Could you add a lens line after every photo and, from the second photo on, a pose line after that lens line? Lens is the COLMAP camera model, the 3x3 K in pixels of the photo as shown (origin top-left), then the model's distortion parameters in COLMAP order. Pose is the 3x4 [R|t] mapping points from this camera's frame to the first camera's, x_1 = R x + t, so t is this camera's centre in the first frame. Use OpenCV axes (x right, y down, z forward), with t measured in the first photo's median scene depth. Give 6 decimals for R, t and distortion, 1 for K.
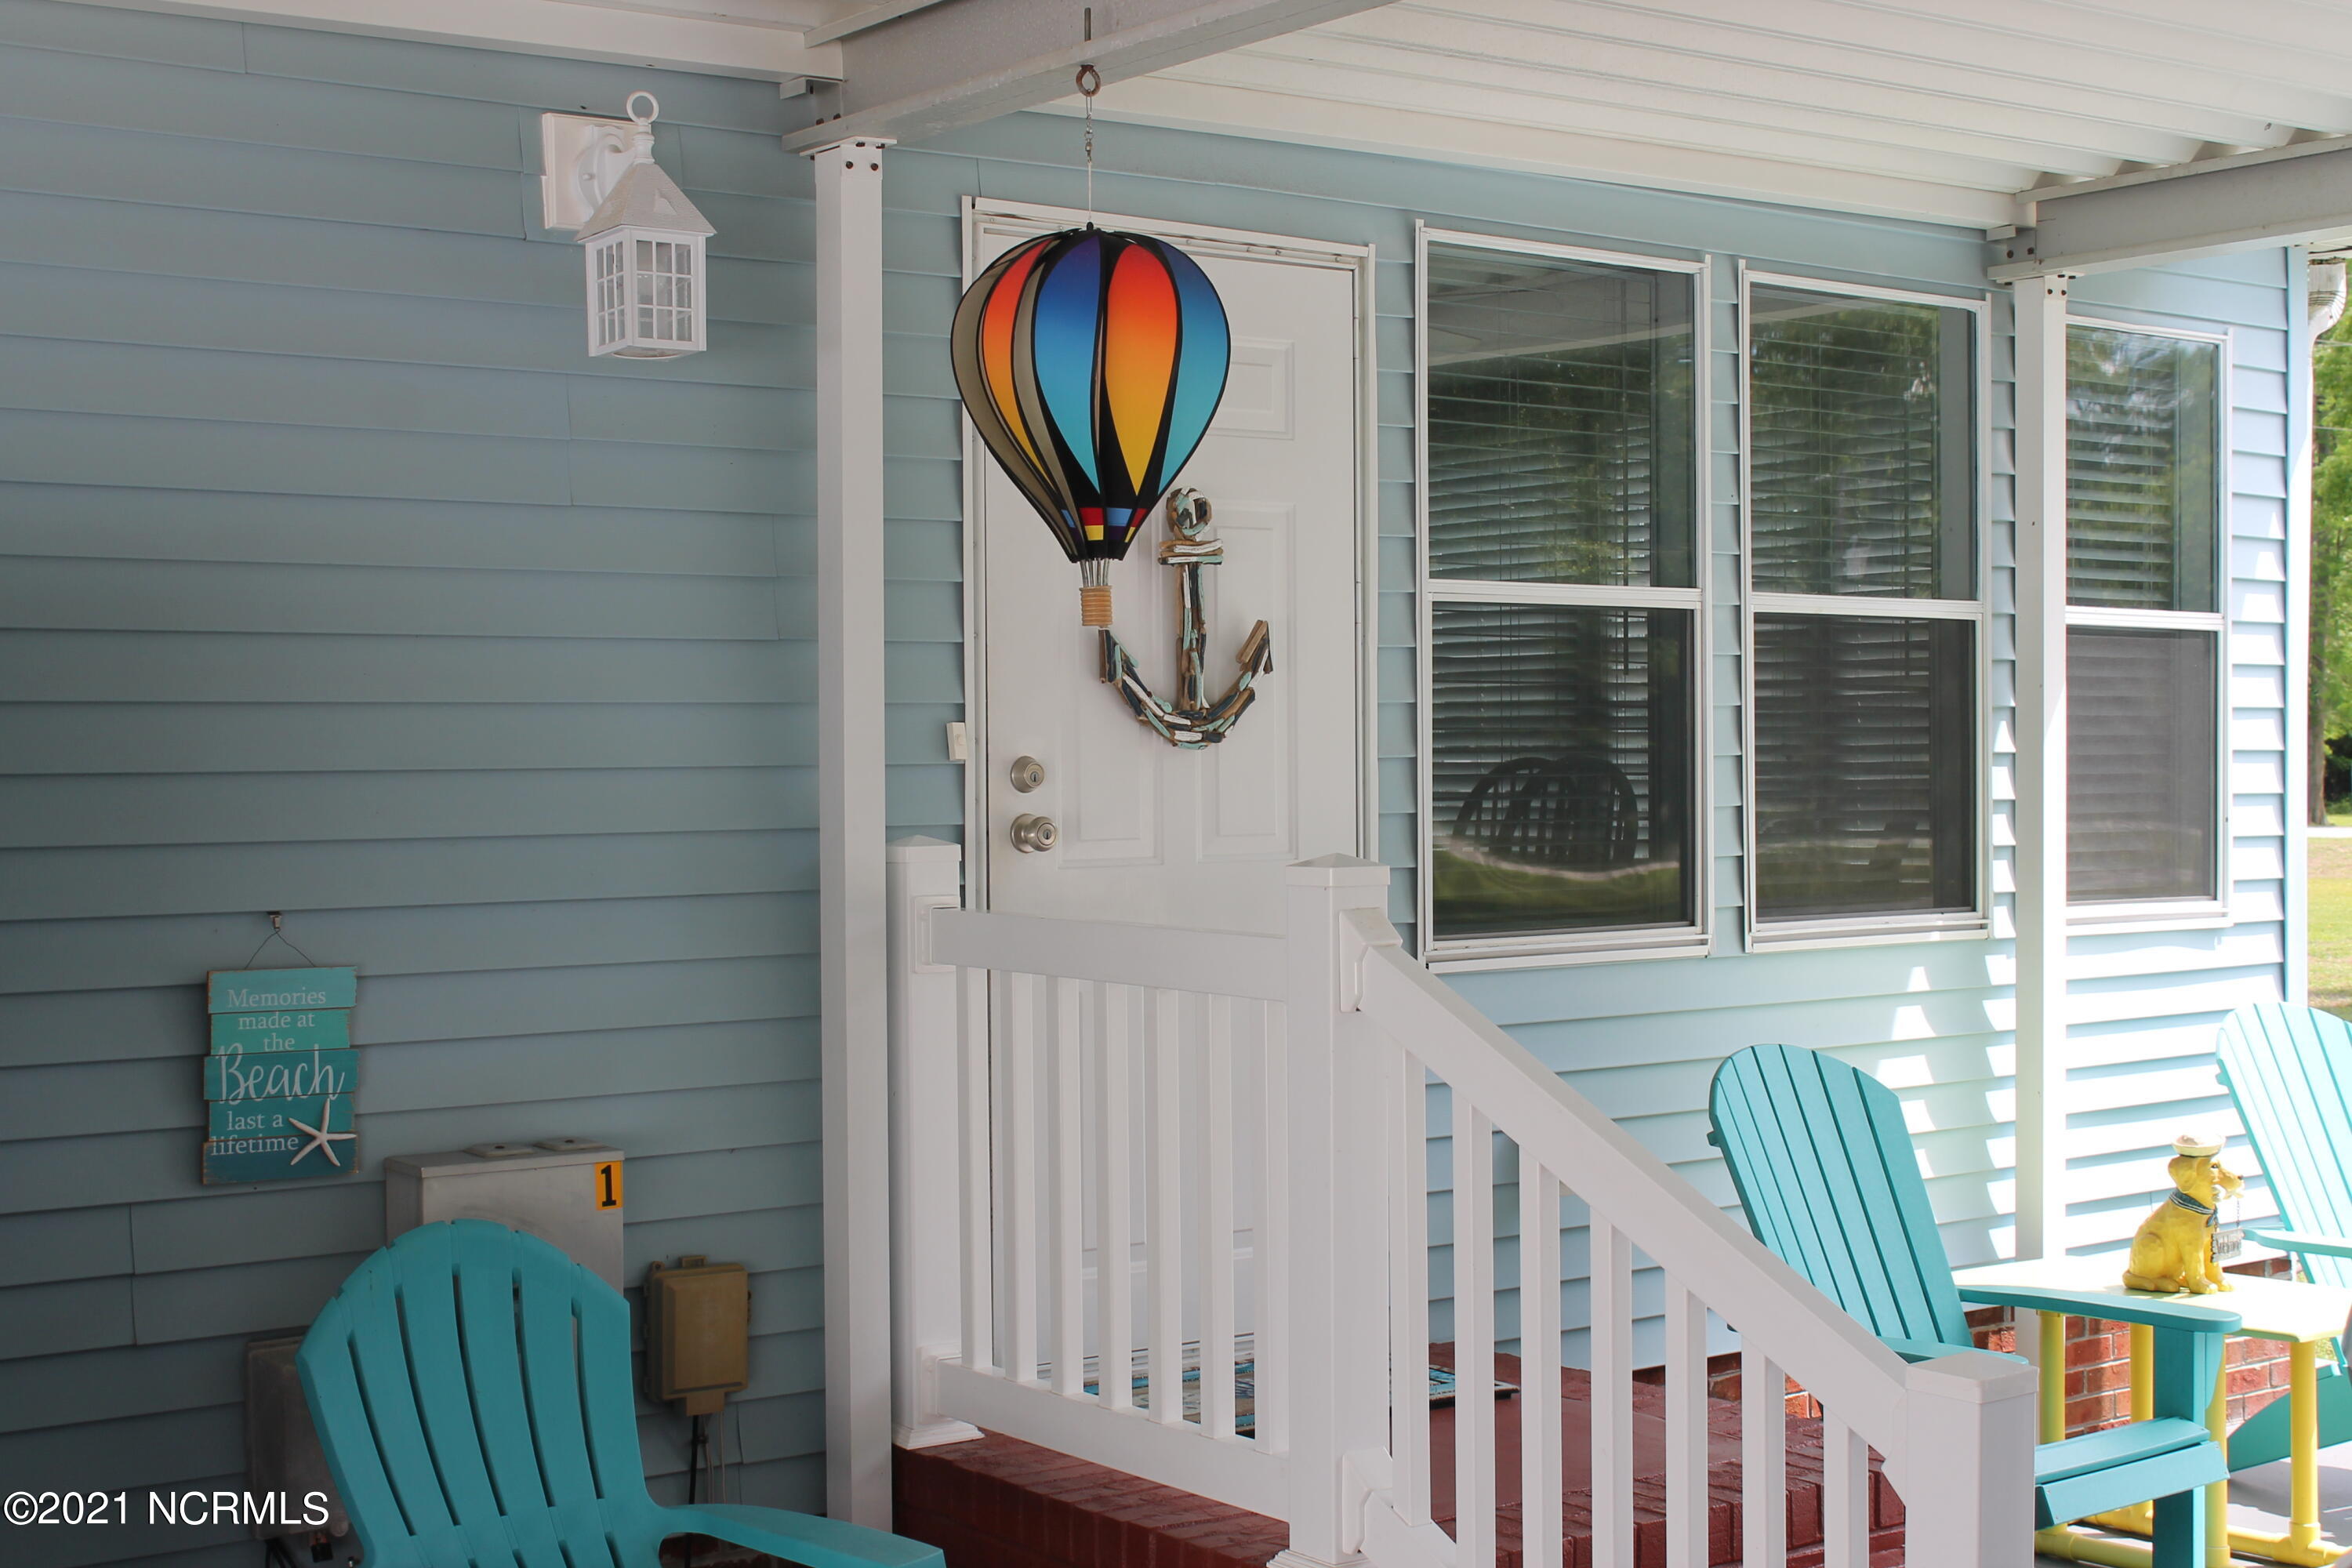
lens RADIAL K [[3160.3, 0, 1176.0], [0, 3160.3, 784.0], [0, 0, 1]] dist [-0.010311, -0.009330]
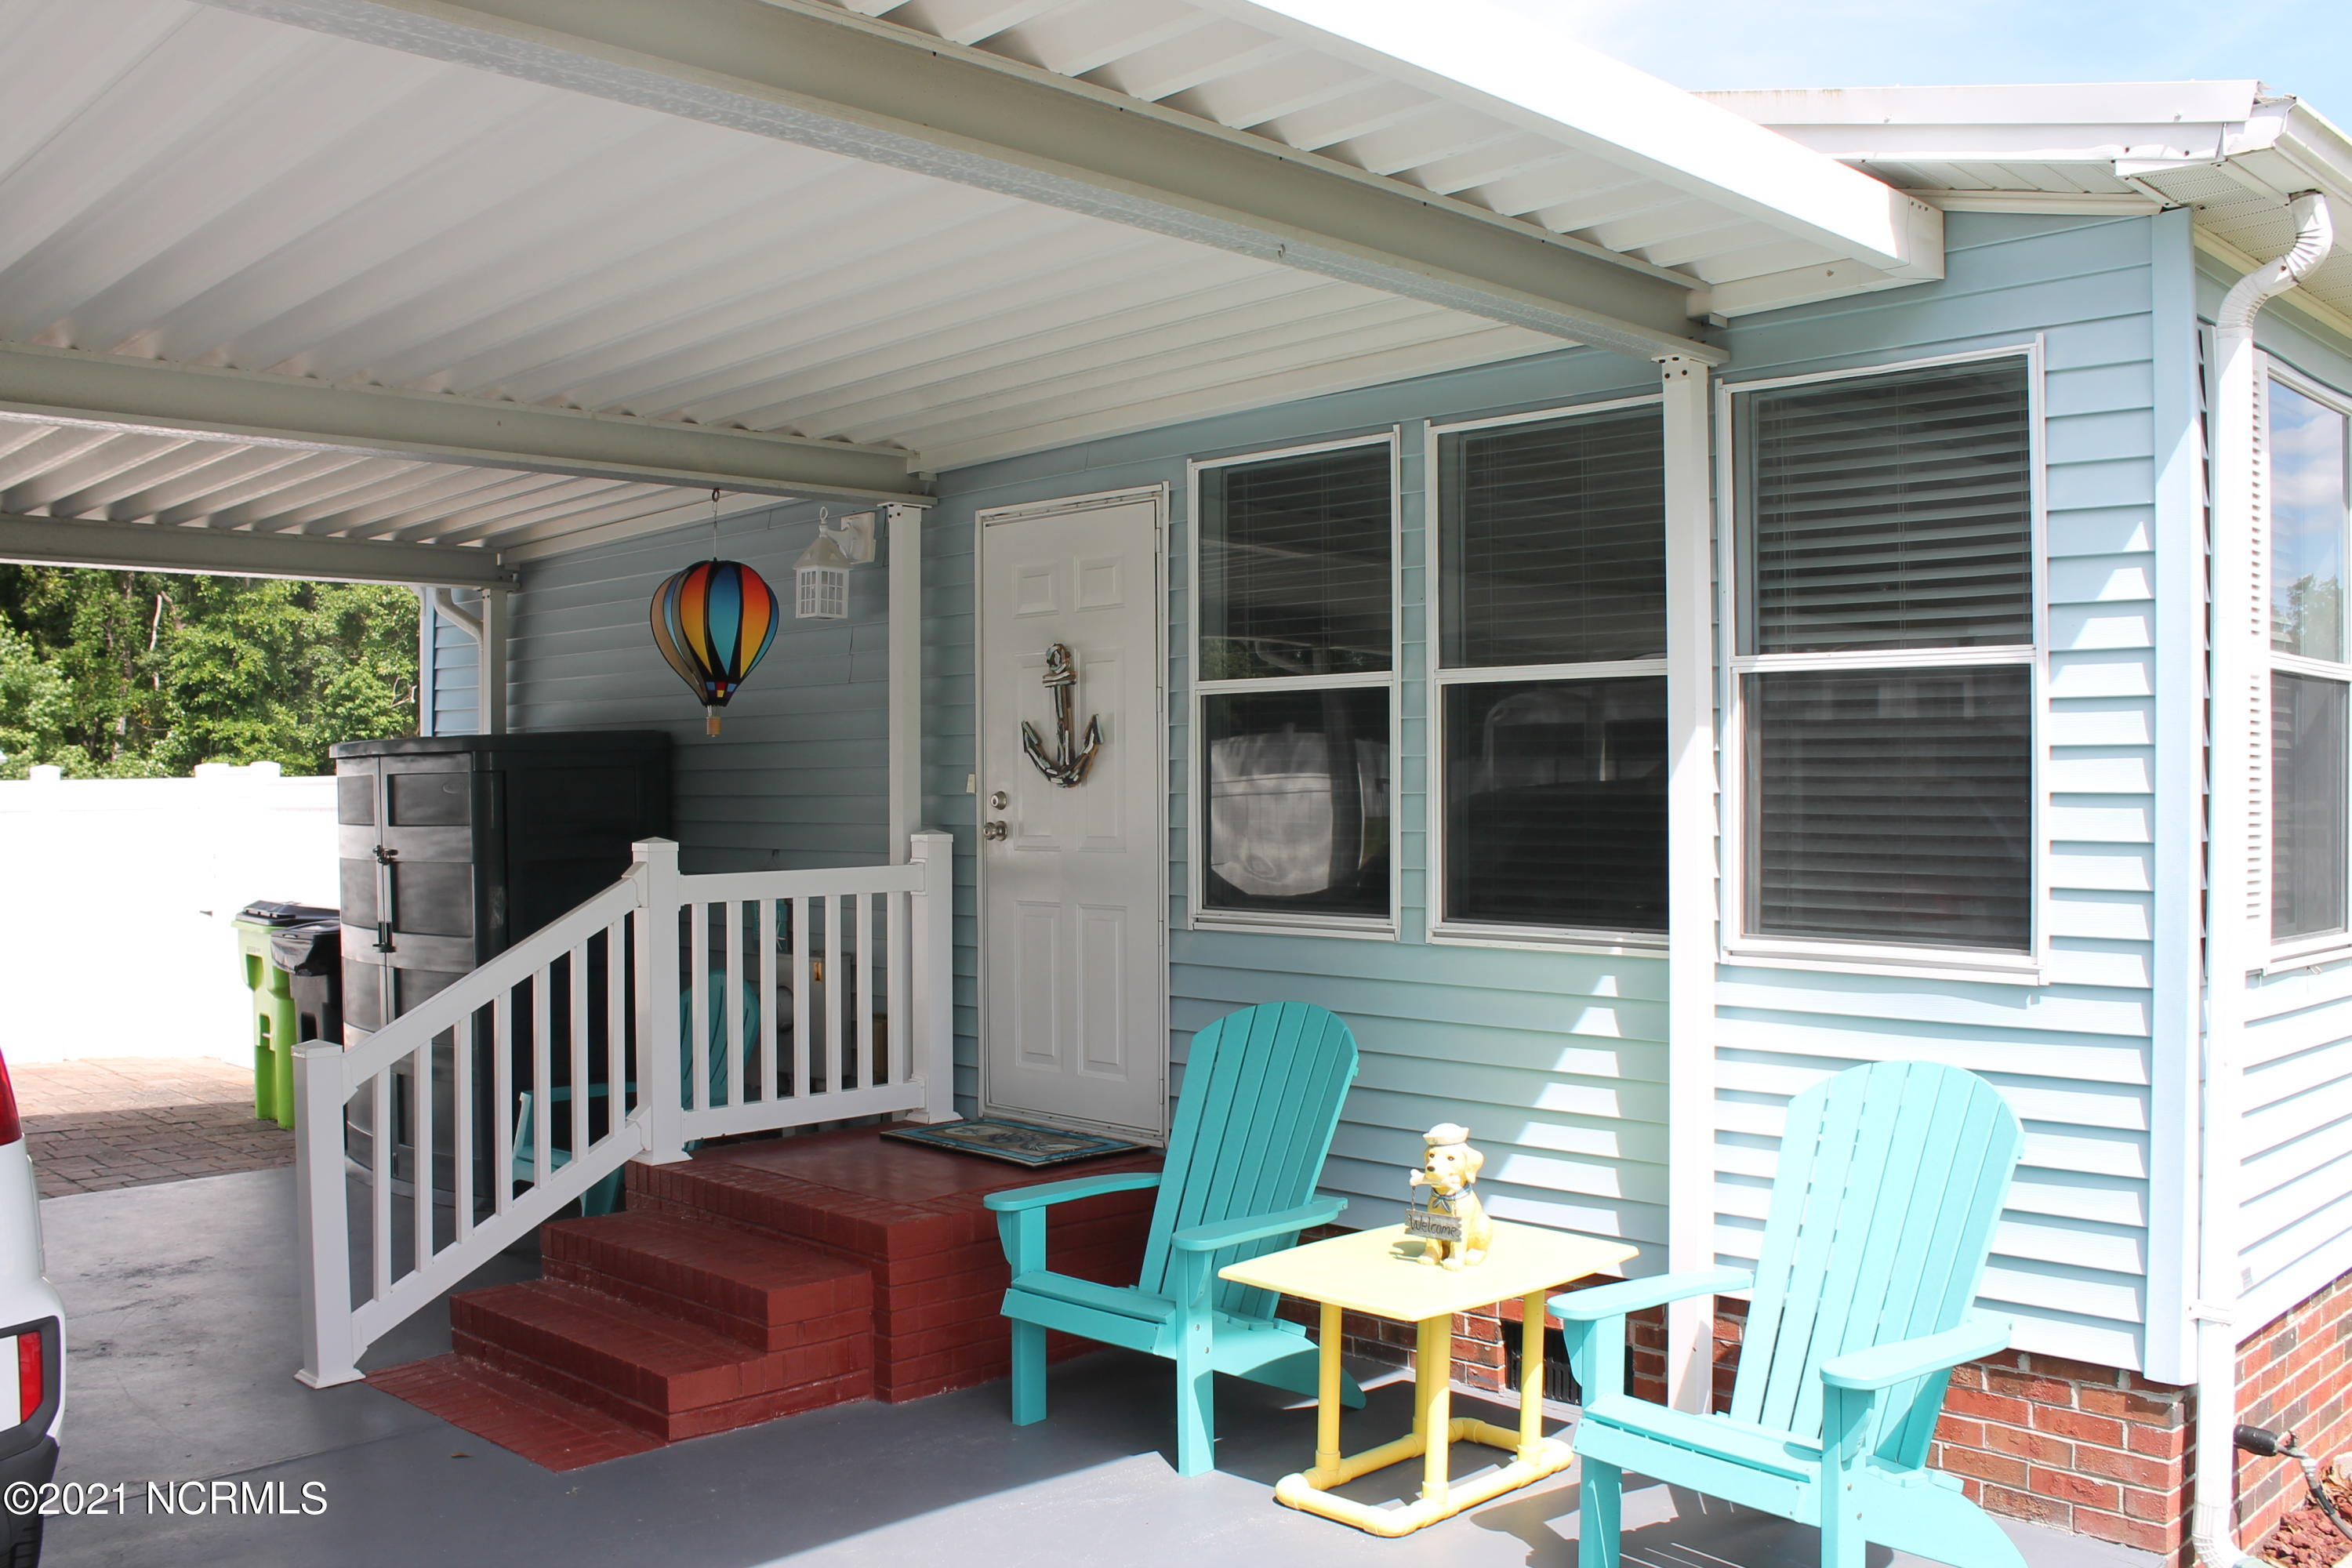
lens RADIAL K [[2089.3, 0, 1176.1], [0, 2089.3, 811.3], [0, 0, 1]] dist [-0.104938, -0.000237]
pose [[0.132699, 0.013788, -0.991060, 0.979691], [-0.012185, 0.999850, 0.012279, -0.010539], [0.991081, 0.010447, 0.132847, 0.740375]]
